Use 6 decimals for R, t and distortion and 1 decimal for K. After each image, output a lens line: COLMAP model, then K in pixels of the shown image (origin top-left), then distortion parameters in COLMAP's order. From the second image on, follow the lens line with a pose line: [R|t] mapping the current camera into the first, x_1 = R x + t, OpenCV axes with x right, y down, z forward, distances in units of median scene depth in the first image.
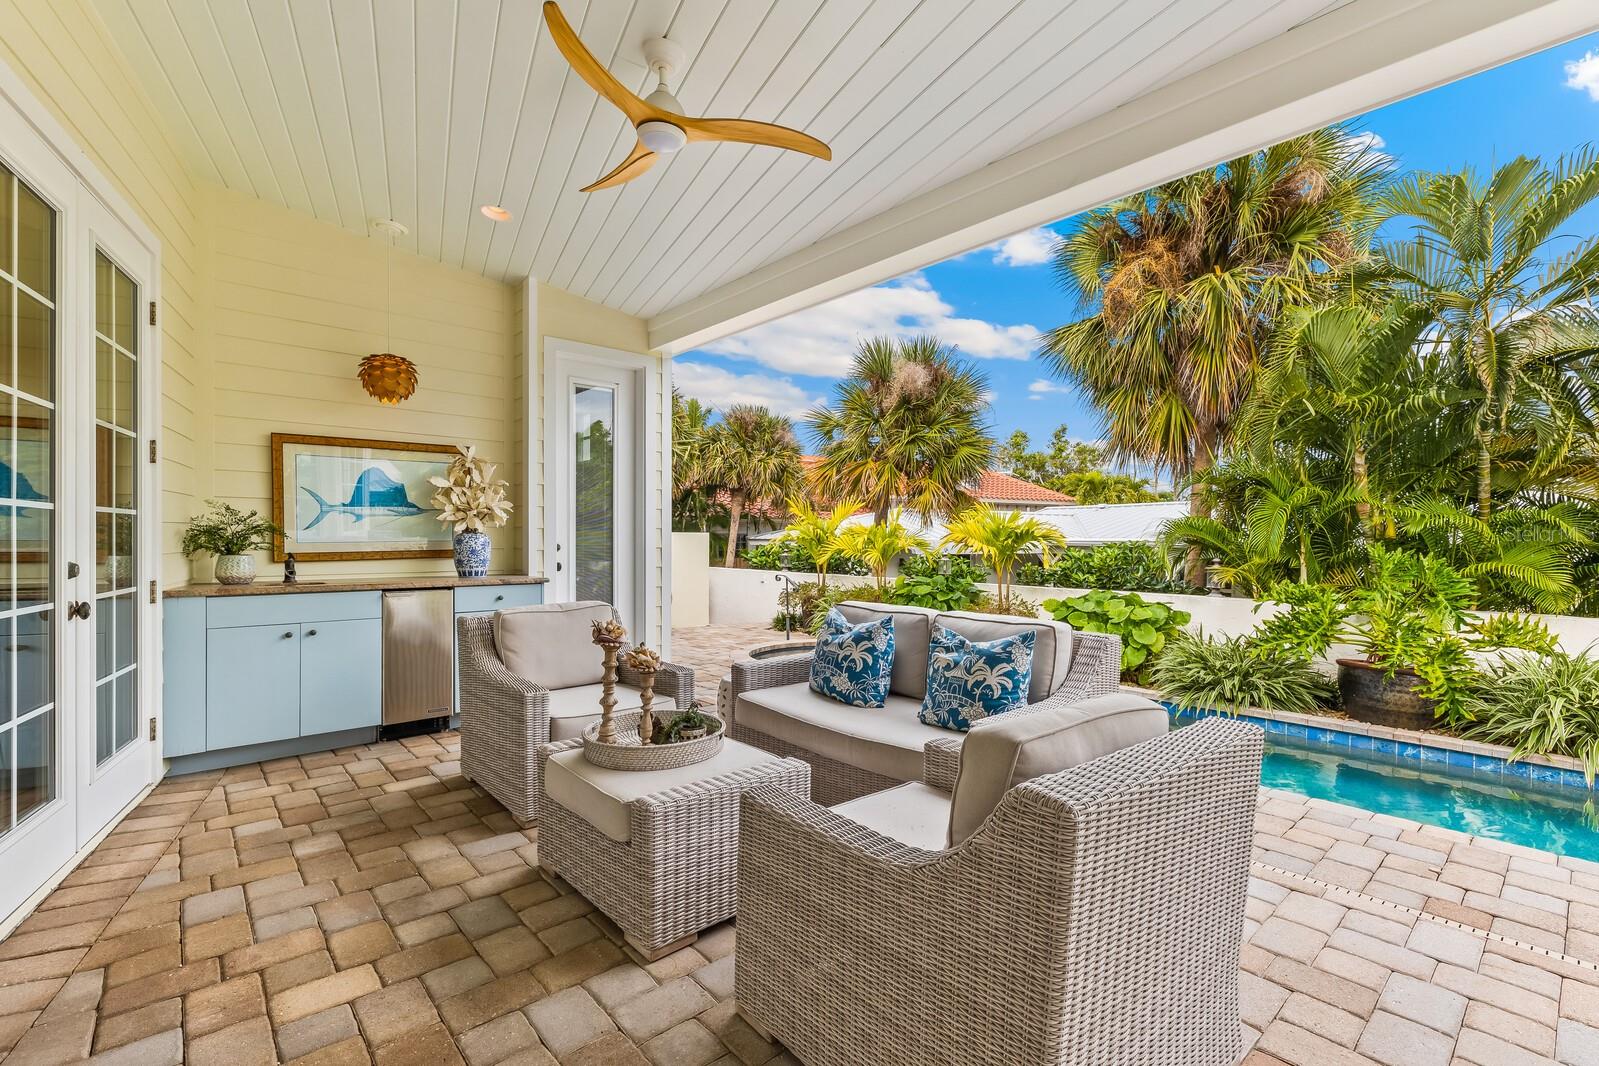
lens RADIAL K [[694.3, 0, 799.5], [0, 694.3, 544.1], [0, 0, 1]] dist [0.000313, -0.000816]
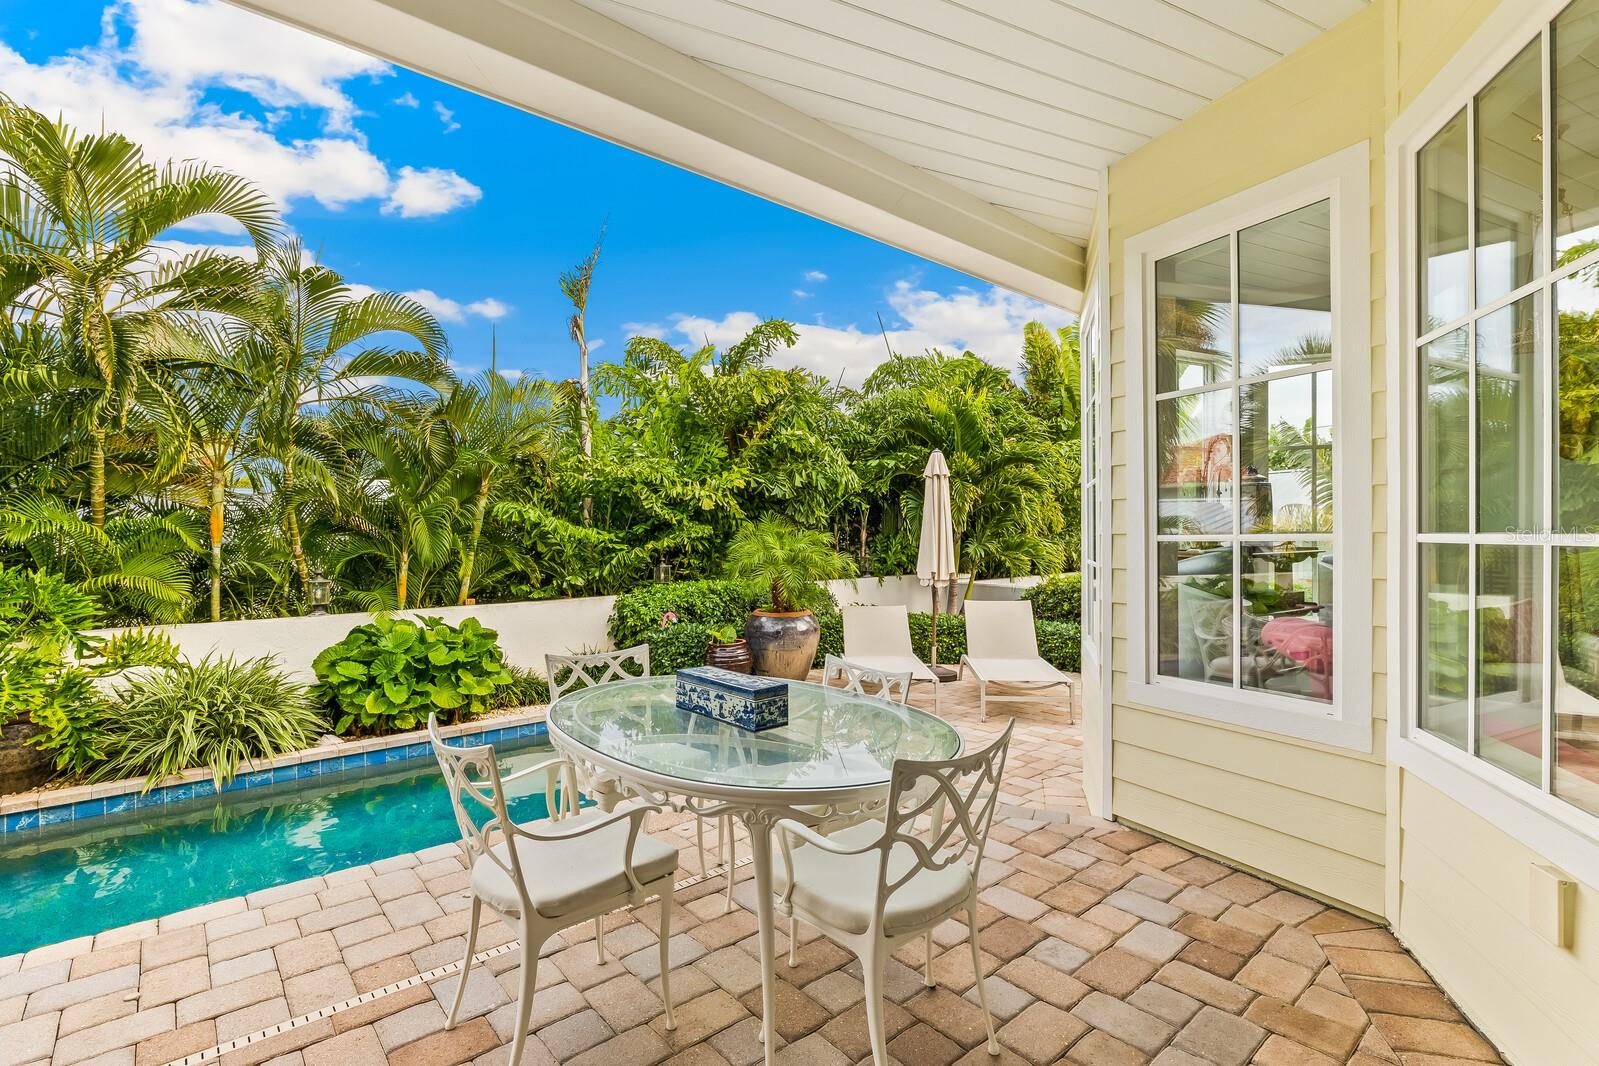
lens RADIAL K [[743.3, 0, 799.9], [0, 743.3, 534.3], [0, 0, 1]] dist [-0.005693, 0.001286]
pose [[0.004292, -0.005056, 0.999978, 0.048419], [0.020900, 0.999769, 0.004966, -0.012443], [-0.999772, 0.020878, 0.004396, 0.111748]]
